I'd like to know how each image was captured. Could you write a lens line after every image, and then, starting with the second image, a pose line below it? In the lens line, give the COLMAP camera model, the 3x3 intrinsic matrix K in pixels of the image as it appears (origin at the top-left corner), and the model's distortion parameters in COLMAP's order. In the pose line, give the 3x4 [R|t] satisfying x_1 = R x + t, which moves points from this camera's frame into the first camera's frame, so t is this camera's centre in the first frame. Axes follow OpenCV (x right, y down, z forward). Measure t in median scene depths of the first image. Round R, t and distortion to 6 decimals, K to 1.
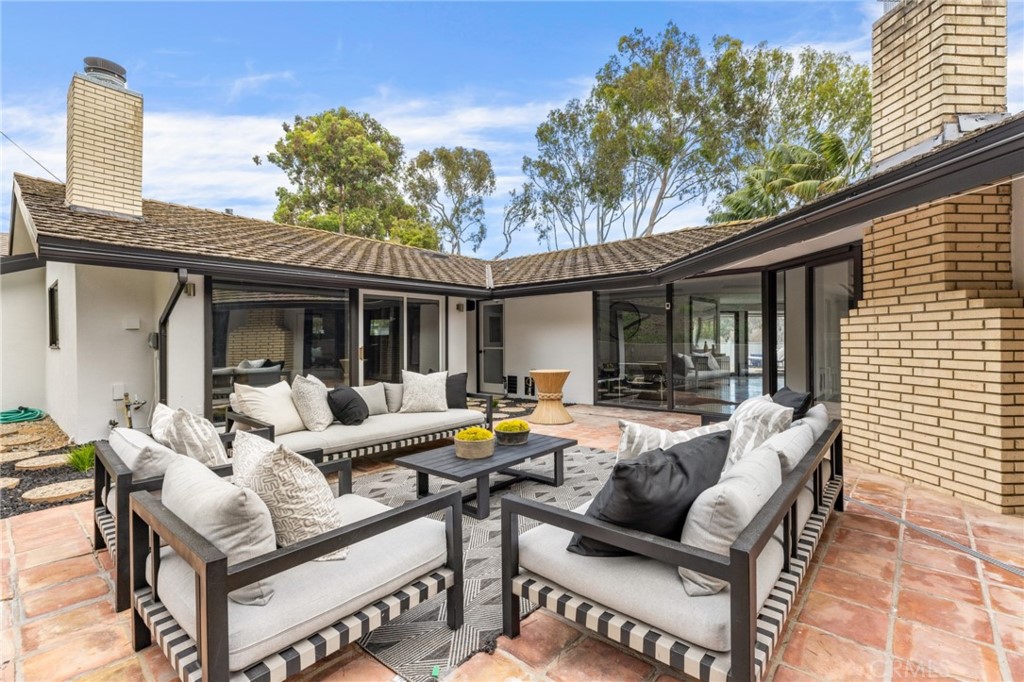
lens RADIAL K [[459.1, 0, 512.8], [0, 459.1, 339.2], [0, 0, 1]] dist [0.000577, 0.000586]
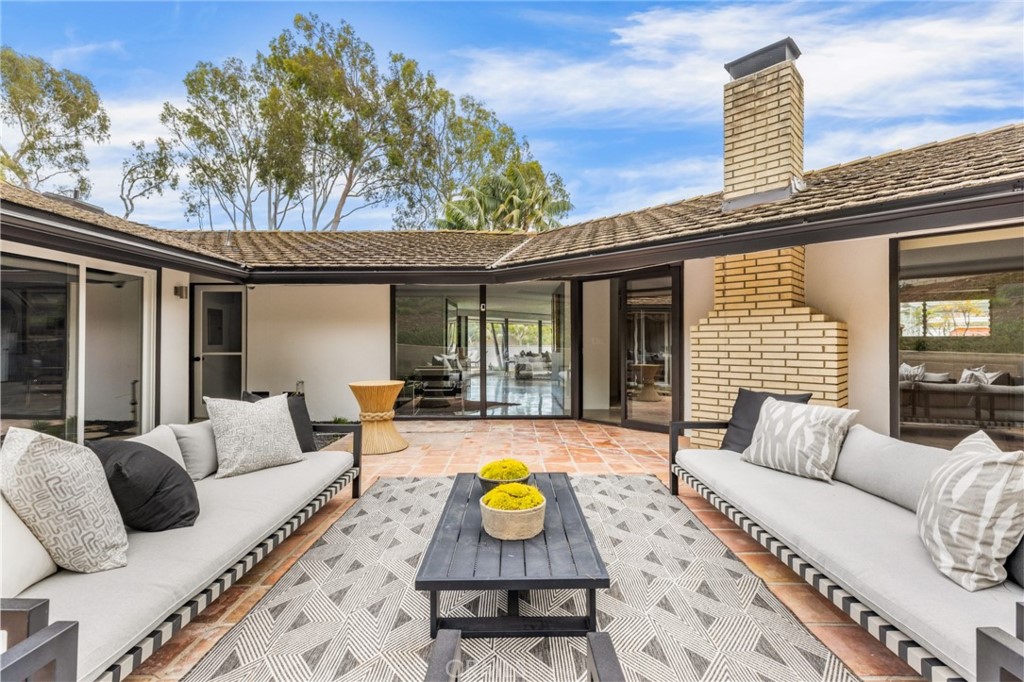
lens RADIAL K [[454.0, 0, 513.9], [0, 454.0, 339.5], [0, 0, 1]] dist [0.000760, 0.000455]
pose [[0.750743, 0.008225, 0.660543, -0.205006], [-0.006207, 0.999966, -0.005397, -0.000622], [-0.660565, -0.000048, 0.750768, 0.225053]]
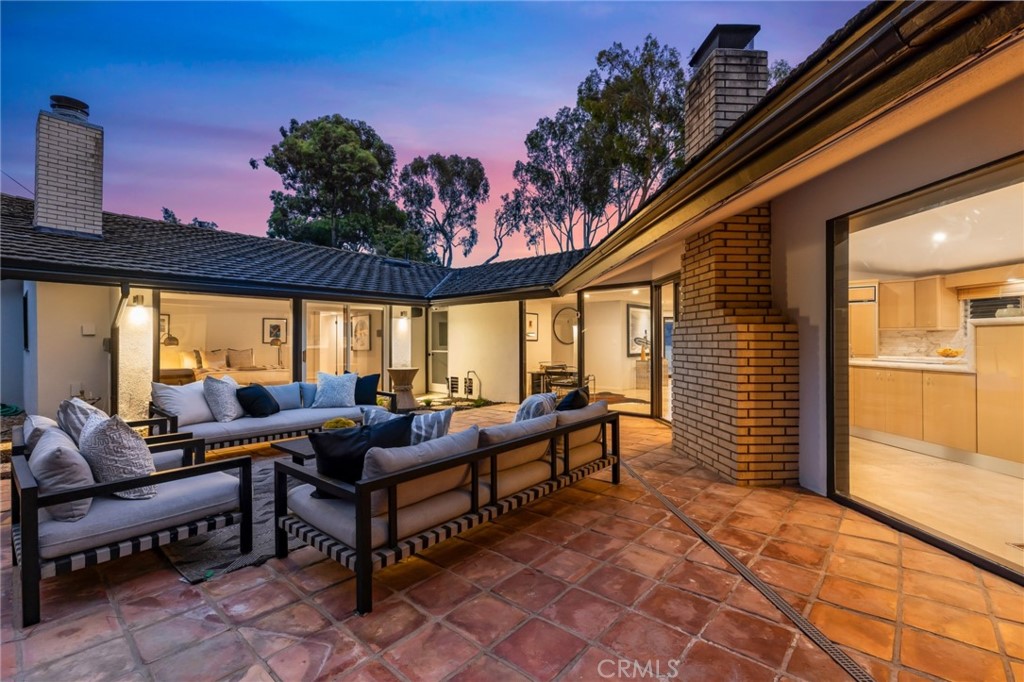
lens RADIAL K [[454.0, 0, 513.9], [0, 454.0, 339.5], [0, 0, 1]] dist [0.000760, 0.000455]
pose [[0.999994, 0.003085, 0.001645, 0.160746], [-0.003079, 0.999989, -0.003609, -0.006849], [-0.001656, 0.003604, 0.999992, -0.093062]]
